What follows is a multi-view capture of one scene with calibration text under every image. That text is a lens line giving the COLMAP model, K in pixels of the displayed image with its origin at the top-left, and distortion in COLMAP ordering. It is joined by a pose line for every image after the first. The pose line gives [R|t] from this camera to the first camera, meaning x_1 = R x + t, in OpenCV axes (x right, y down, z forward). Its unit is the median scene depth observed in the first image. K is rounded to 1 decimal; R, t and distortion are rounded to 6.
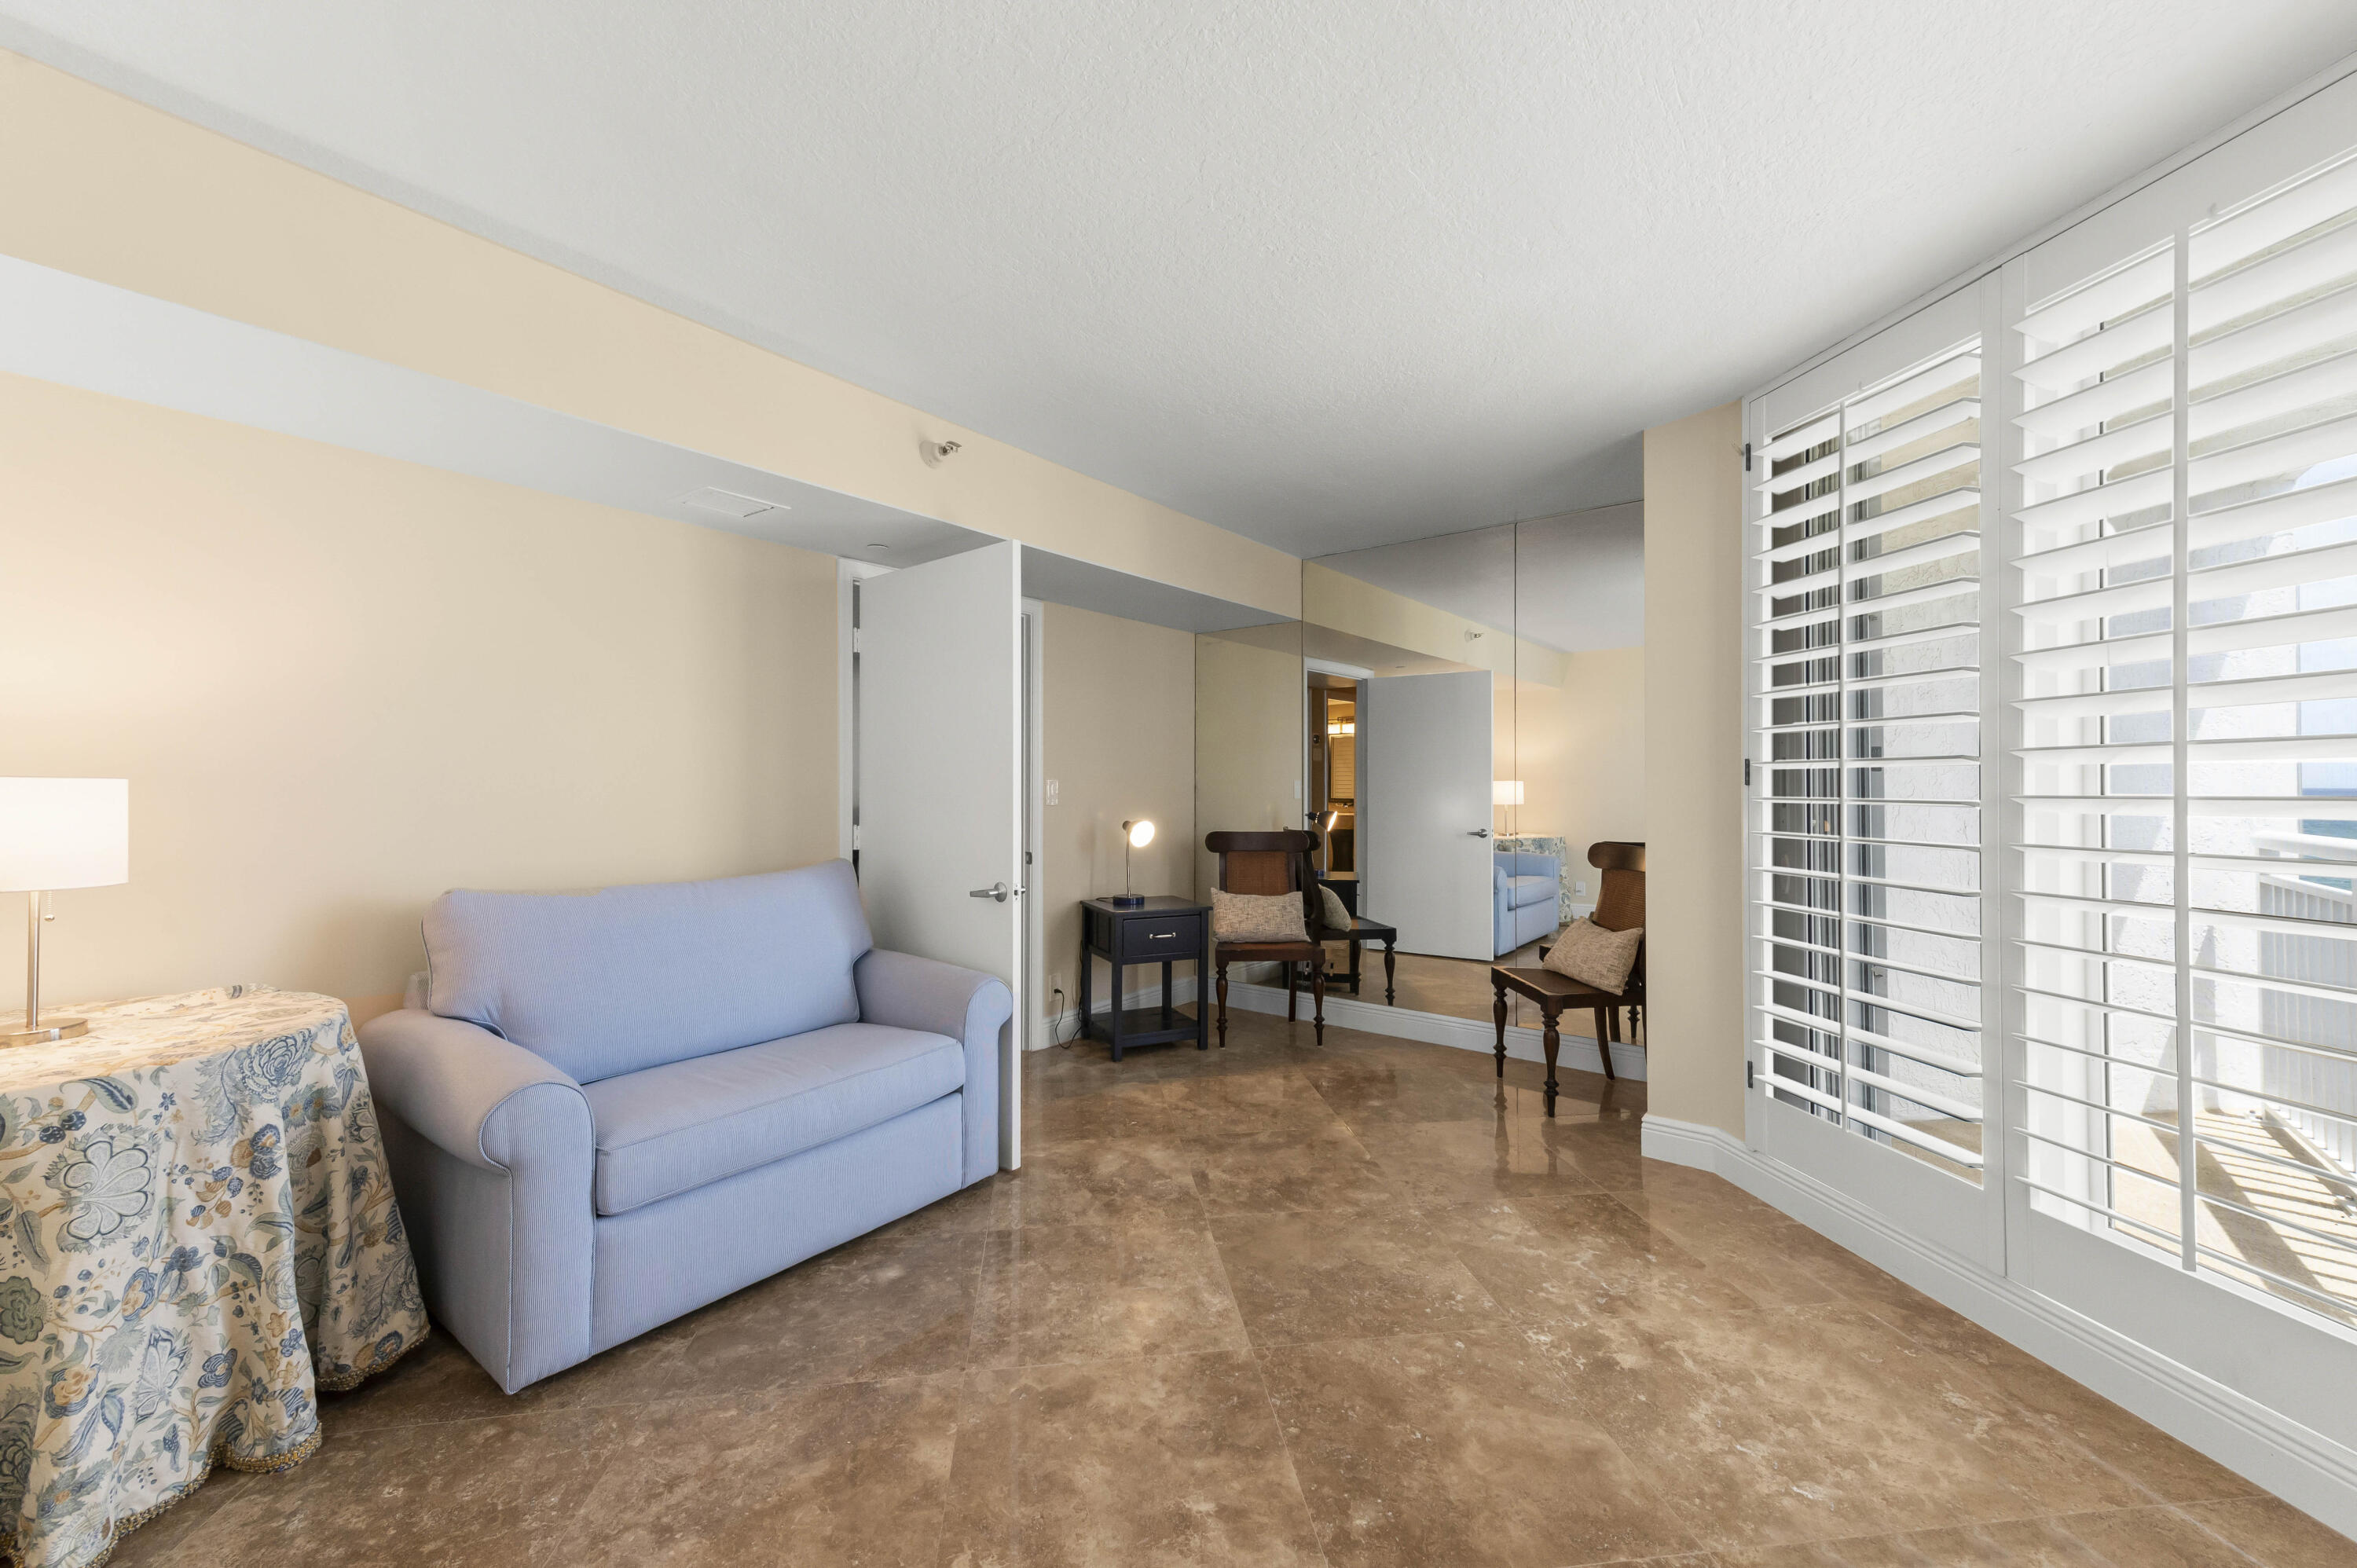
lens RADIAL K [[935.3, 0, 1166.1], [0, 935.3, 772.4], [0, 0, 1]] dist [0.021338, 0.000311]
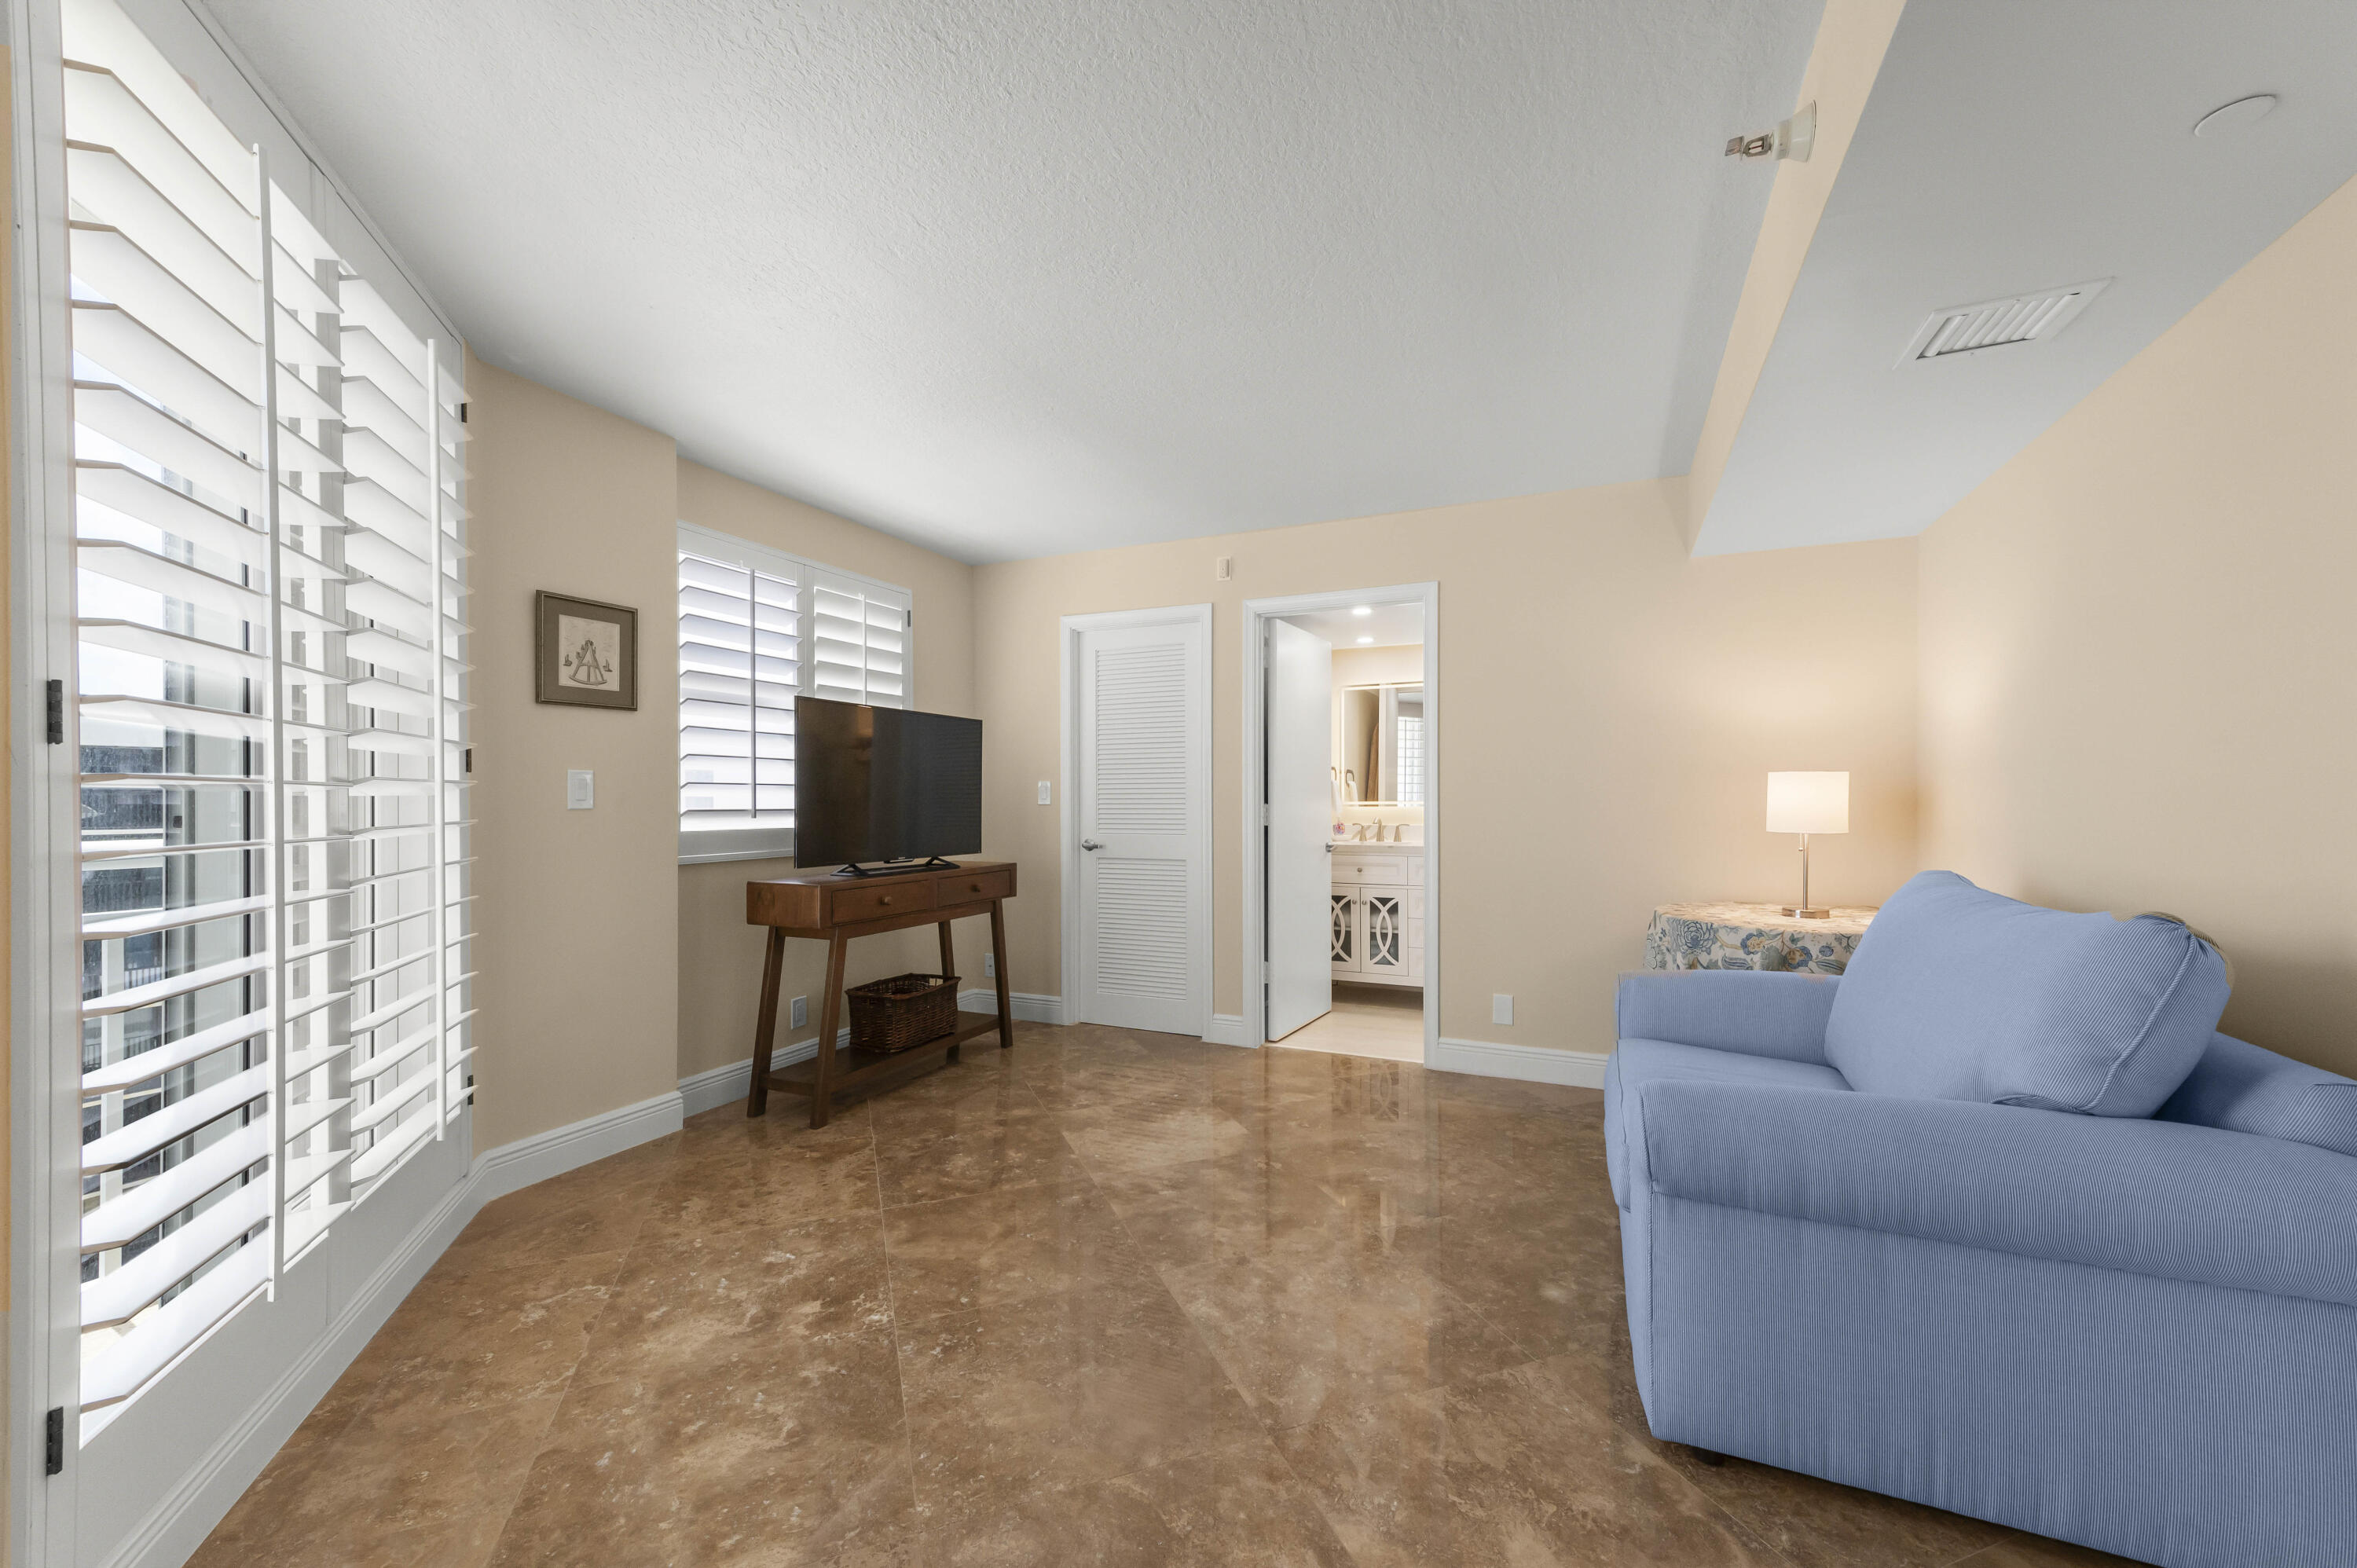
lens RADIAL K [[968.7, 0, 1220.4], [0, 968.7, 769.1], [0, 0, 1]] dist [0.014975, 0.000030]
pose [[-0.961723, -0.005478, -0.273968, 0.350336], [0.007486, 0.998902, -0.046252, 0.068519], [0.273921, -0.046533, -0.960626, 2.235098]]
